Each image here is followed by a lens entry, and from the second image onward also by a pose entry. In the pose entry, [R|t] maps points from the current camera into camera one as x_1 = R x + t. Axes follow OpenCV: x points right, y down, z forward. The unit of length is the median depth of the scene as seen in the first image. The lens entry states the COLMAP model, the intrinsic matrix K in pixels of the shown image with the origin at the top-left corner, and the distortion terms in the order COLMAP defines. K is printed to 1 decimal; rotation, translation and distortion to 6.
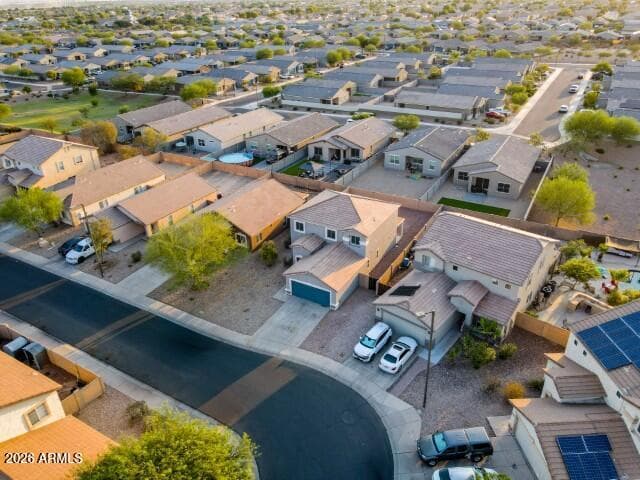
lens RADIAL K [[468.2, 0, 320.0], [0, 468.2, 240.0], [0, 0, 1]] dist [0.003466, 0.024682]
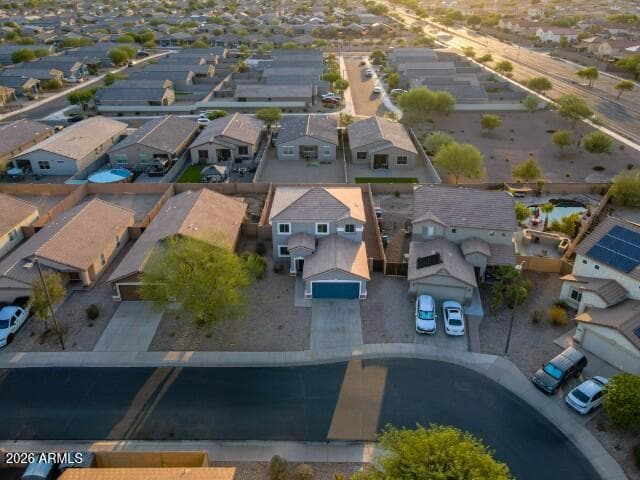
lens RADIAL K [[468.2, 0, 320.0], [0, 468.2, 240.0], [0, 0, 1]] dist [0.003466, 0.024682]
pose [[0.865315, -0.224420, 0.448180, -0.281520], [0.221730, 0.973305, 0.059266, -0.031592], [-0.449516, 0.048091, 0.891977, 0.089807]]
